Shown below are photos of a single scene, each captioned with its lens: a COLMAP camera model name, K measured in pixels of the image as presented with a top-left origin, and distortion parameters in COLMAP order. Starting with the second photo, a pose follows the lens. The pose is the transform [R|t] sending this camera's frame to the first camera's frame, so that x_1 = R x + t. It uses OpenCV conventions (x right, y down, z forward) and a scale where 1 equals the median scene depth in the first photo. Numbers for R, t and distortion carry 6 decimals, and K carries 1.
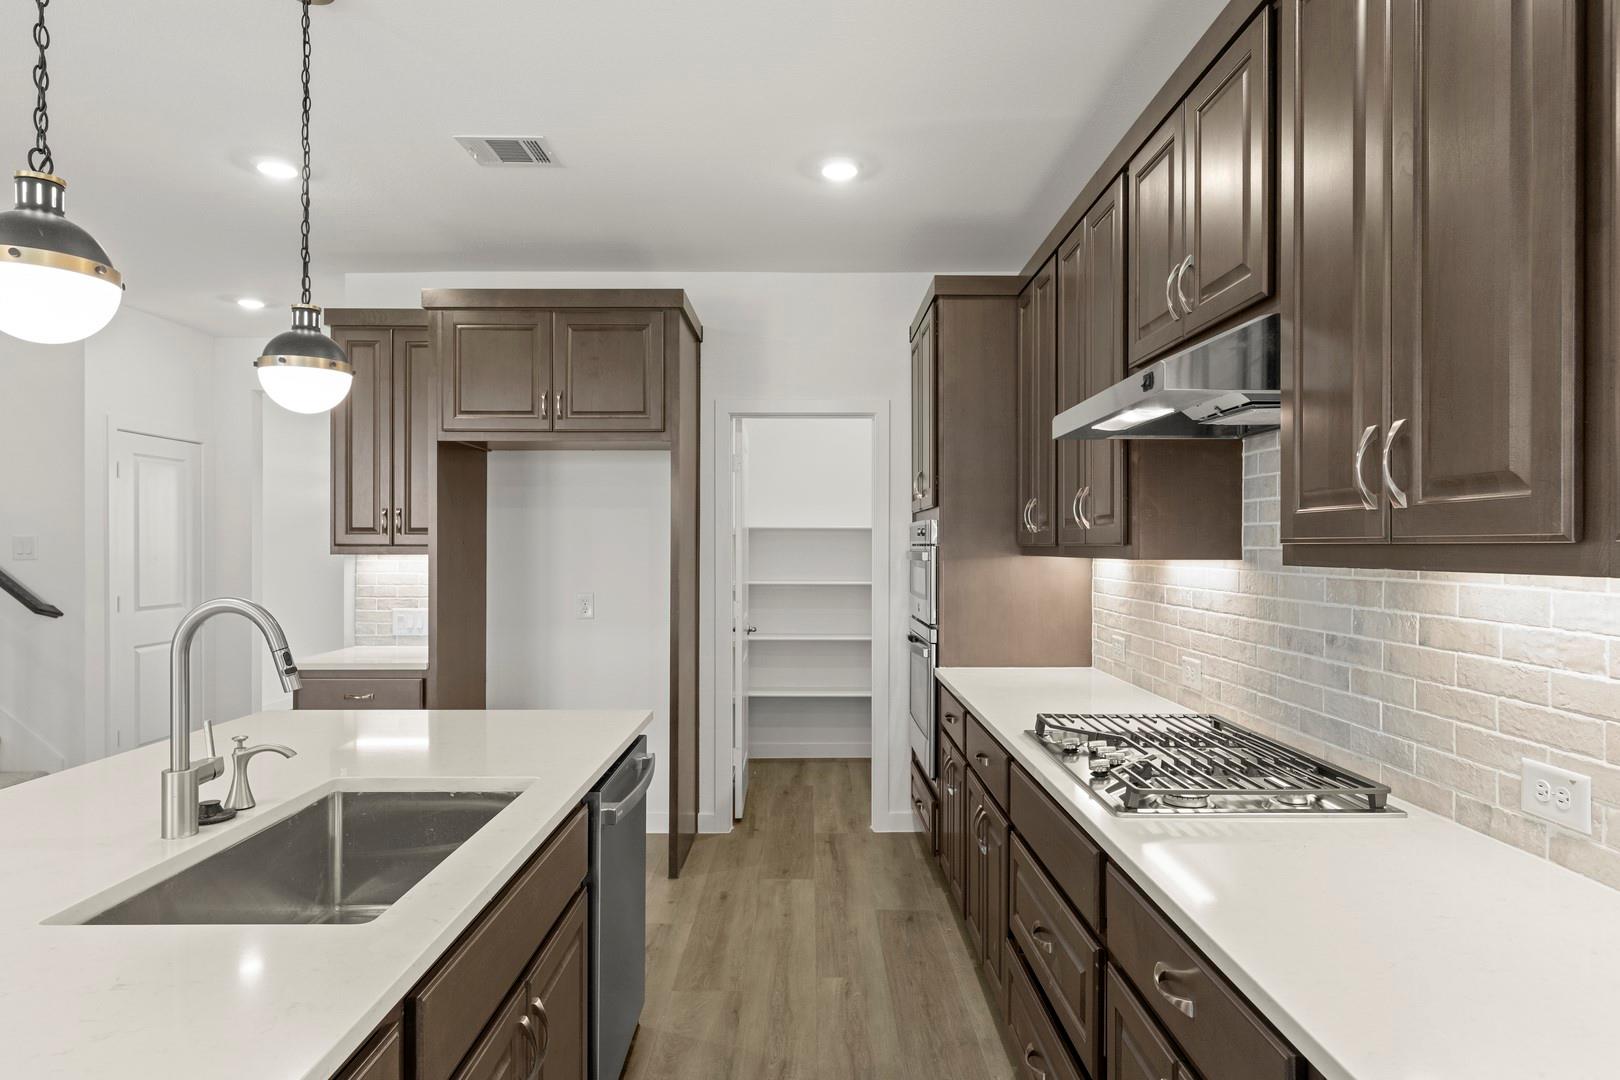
lens RADIAL K [[907.7, 0, 835.9], [0, 907.7, 551.7], [0, 0, 1]] dist [0.004121, 0.000043]
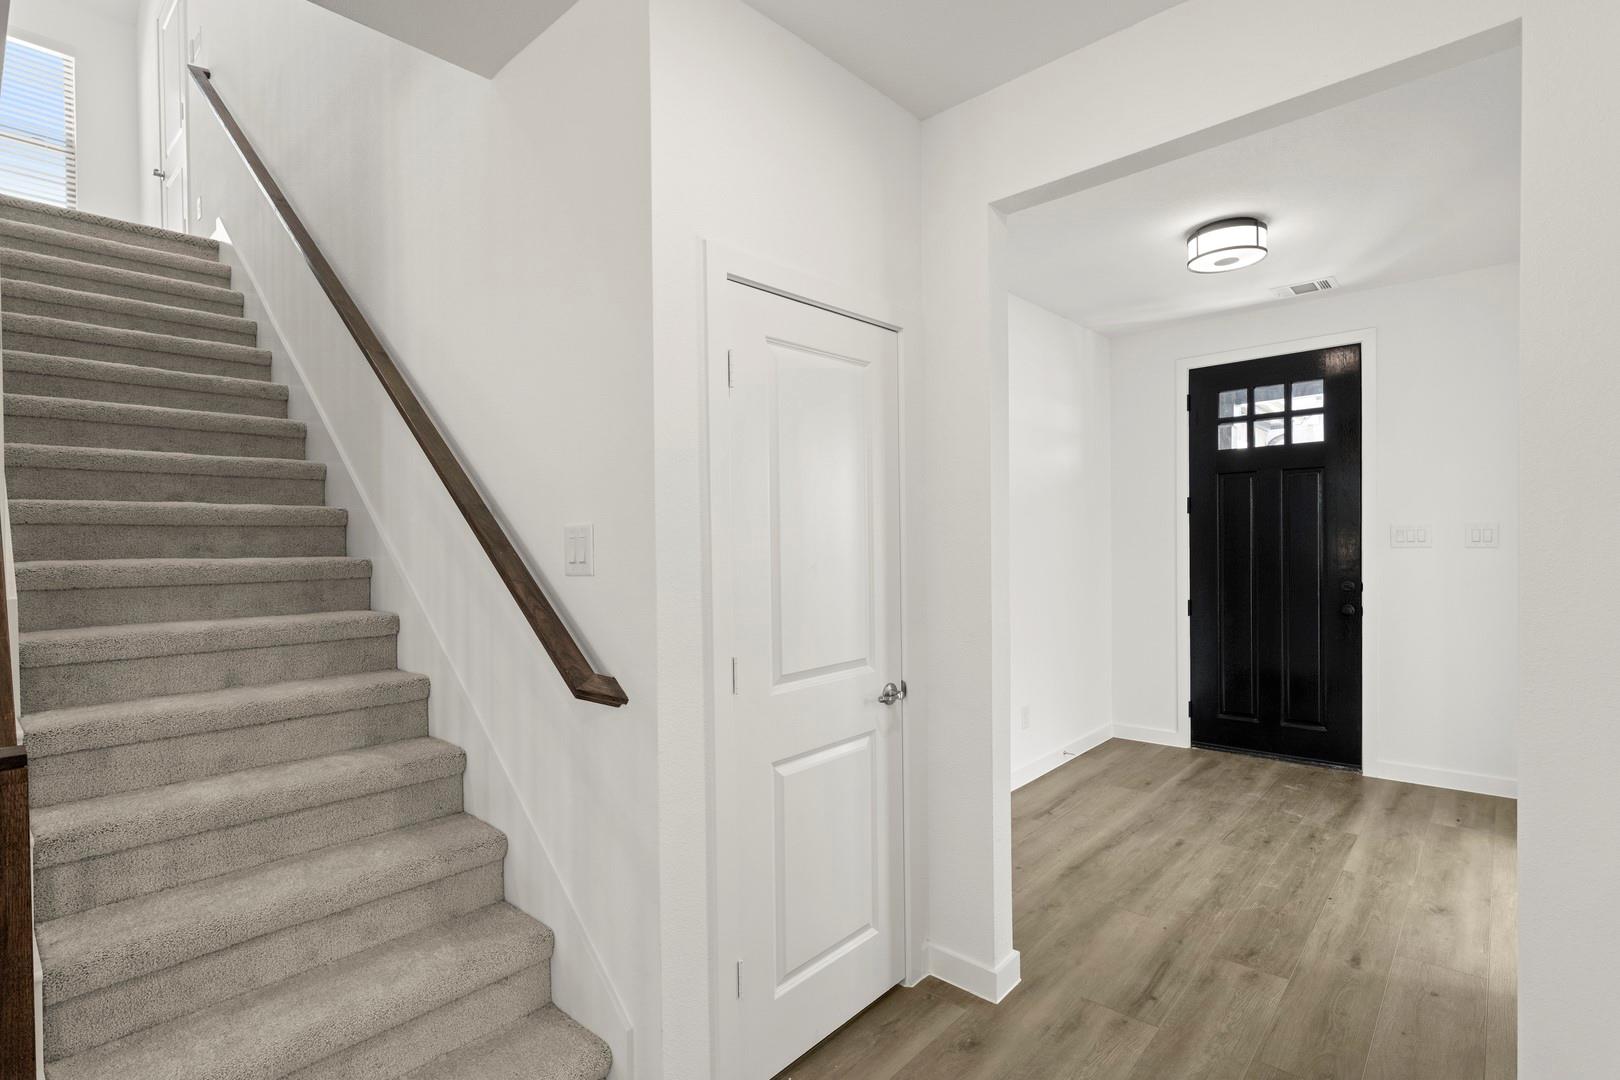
lens RADIAL K [[791.5, 0, 816.8], [0, 791.5, 544.0], [0, 0, 1]] dist [0.002525, -0.001947]
pose [[0.715684, -0.002013, -0.698421, -0.611673], [0.010718, 0.999910, 0.008100, -0.010801], [0.698342, -0.013283, 0.715641, 0.938463]]
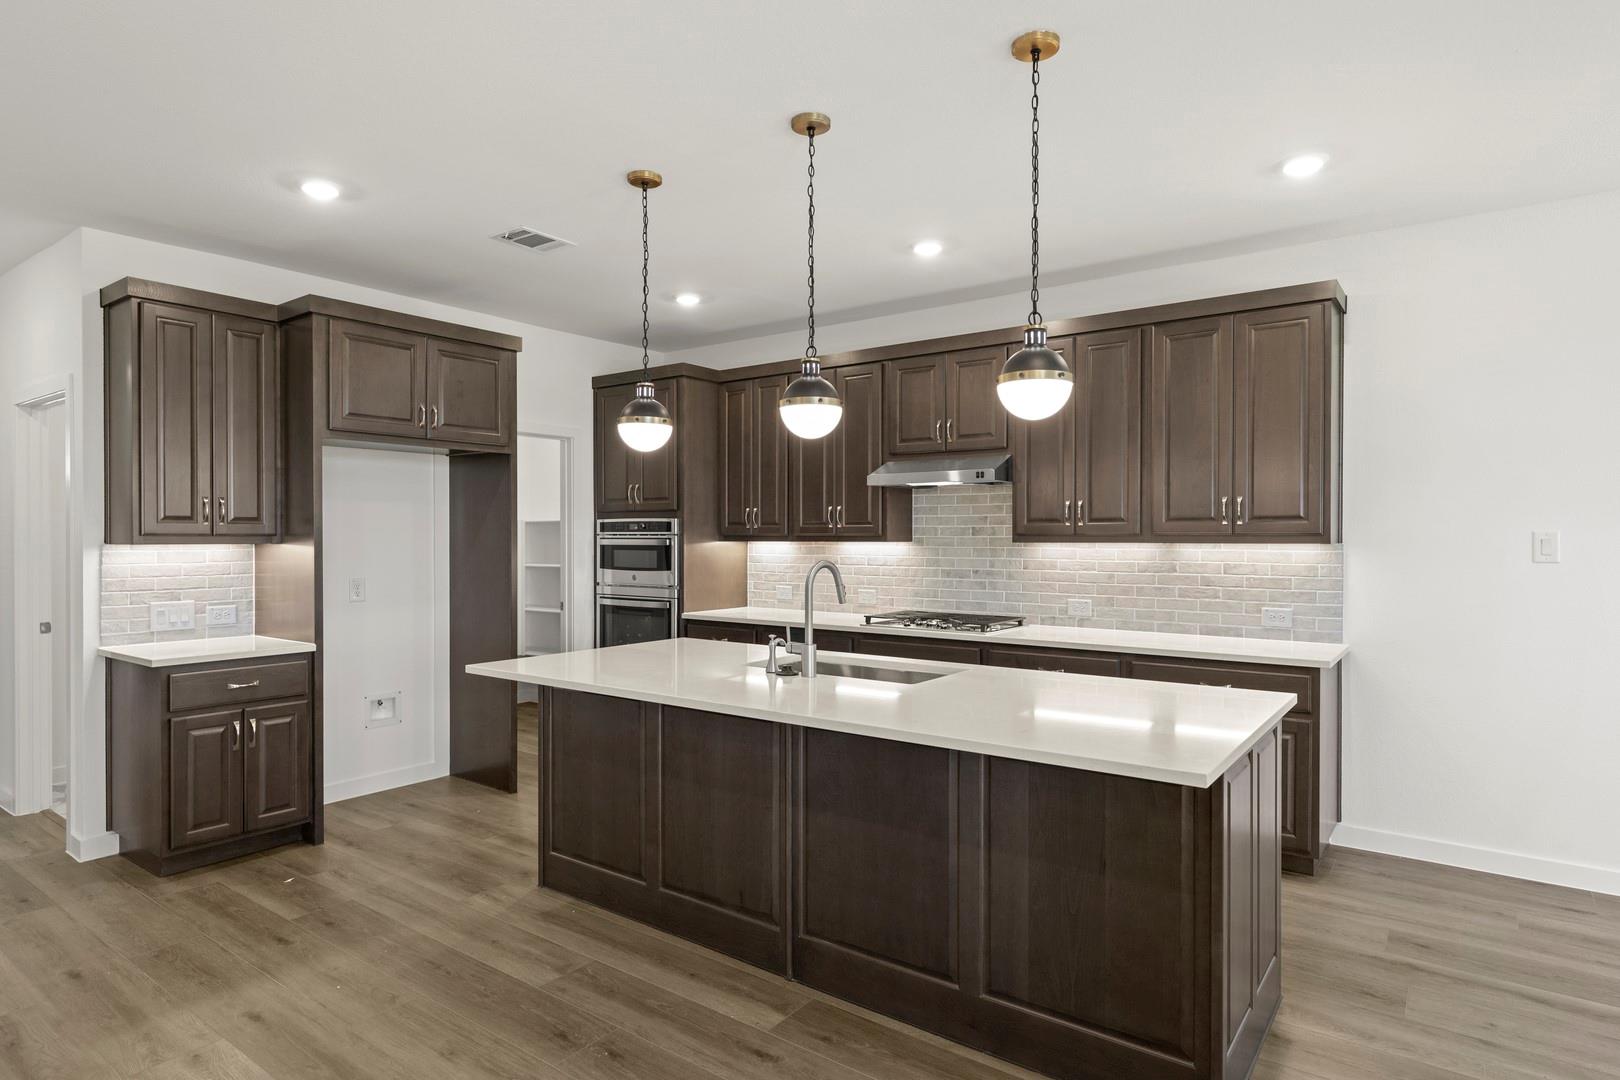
lens RADIAL K [[907.7, 0, 812.7], [0, 907.7, 548.6], [0, 0, 1]] dist [0.004121, 0.000043]
pose [[0.618219, -0.010968, 0.785929, -0.858592], [0.004973, 0.999937, 0.010043, 0.001540], [-0.785990, -0.002301, 0.618235, -0.113525]]
